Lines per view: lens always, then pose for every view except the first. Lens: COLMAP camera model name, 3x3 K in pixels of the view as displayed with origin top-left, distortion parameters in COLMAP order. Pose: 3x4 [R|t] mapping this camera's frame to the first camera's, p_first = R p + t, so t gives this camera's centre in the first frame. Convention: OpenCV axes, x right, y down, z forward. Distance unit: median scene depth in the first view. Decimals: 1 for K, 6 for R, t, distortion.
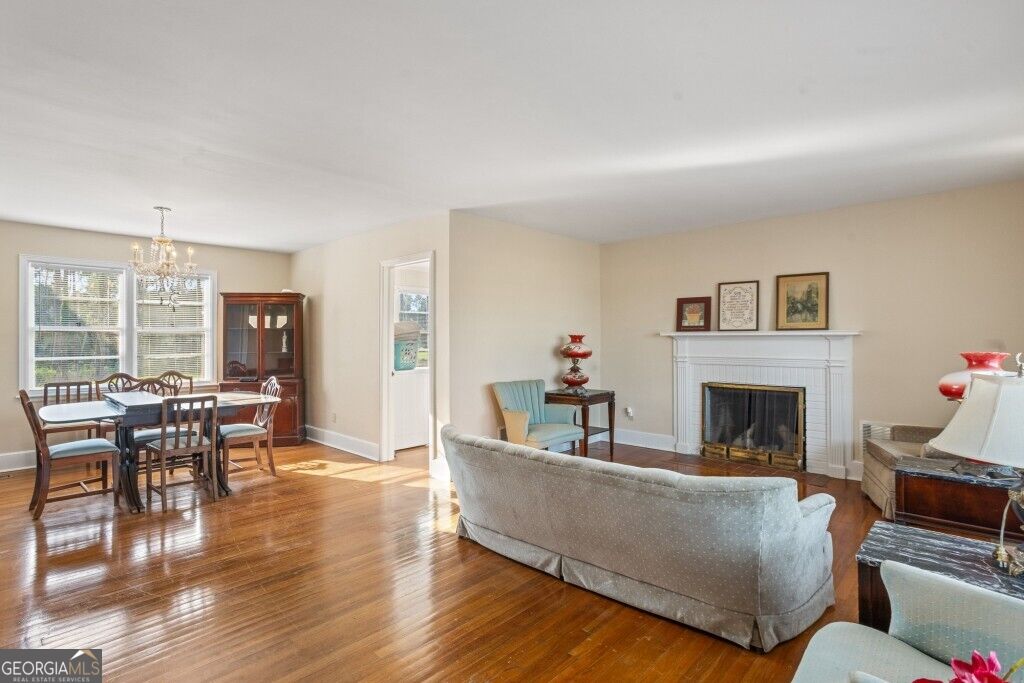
lens RADIAL K [[508.8, 0, 512.8], [0, 508.8, 335.3], [0, 0, 1]] dist [-0.013470, 0.001617]
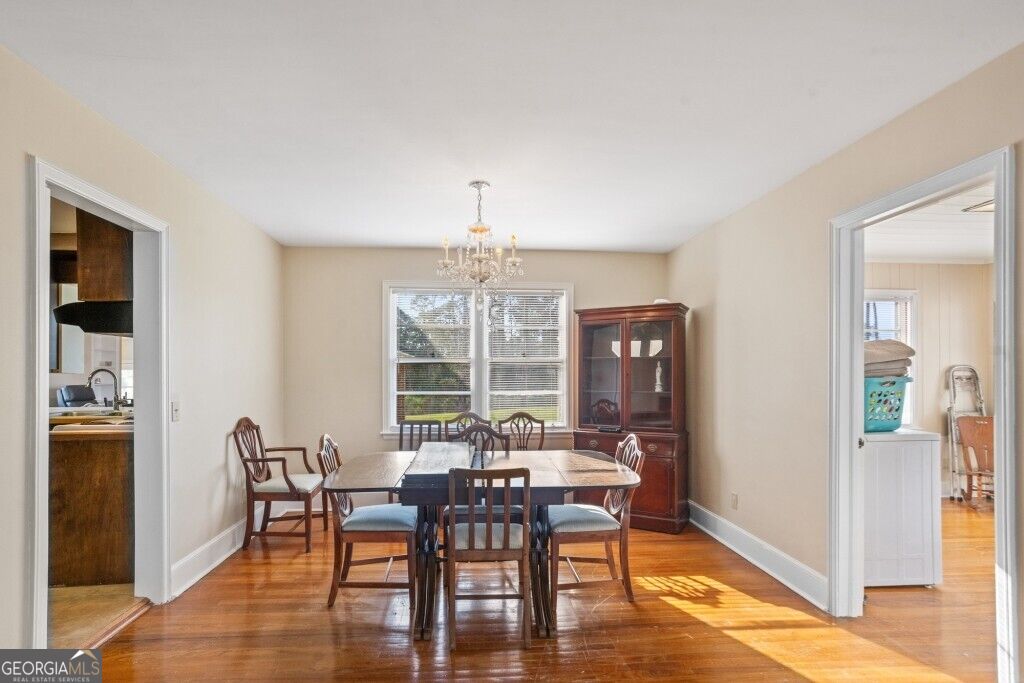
lens RADIAL K [[508.8, 0, 487.0], [0, 508.8, 371.7], [0, 0, 1]] dist [-0.013470, 0.001617]
pose [[0.713460, 0.002235, -0.700693, -0.149151], [-0.000201, 0.999996, 0.002984, 0.004395], [0.700696, -0.001988, 0.713457, 0.387402]]
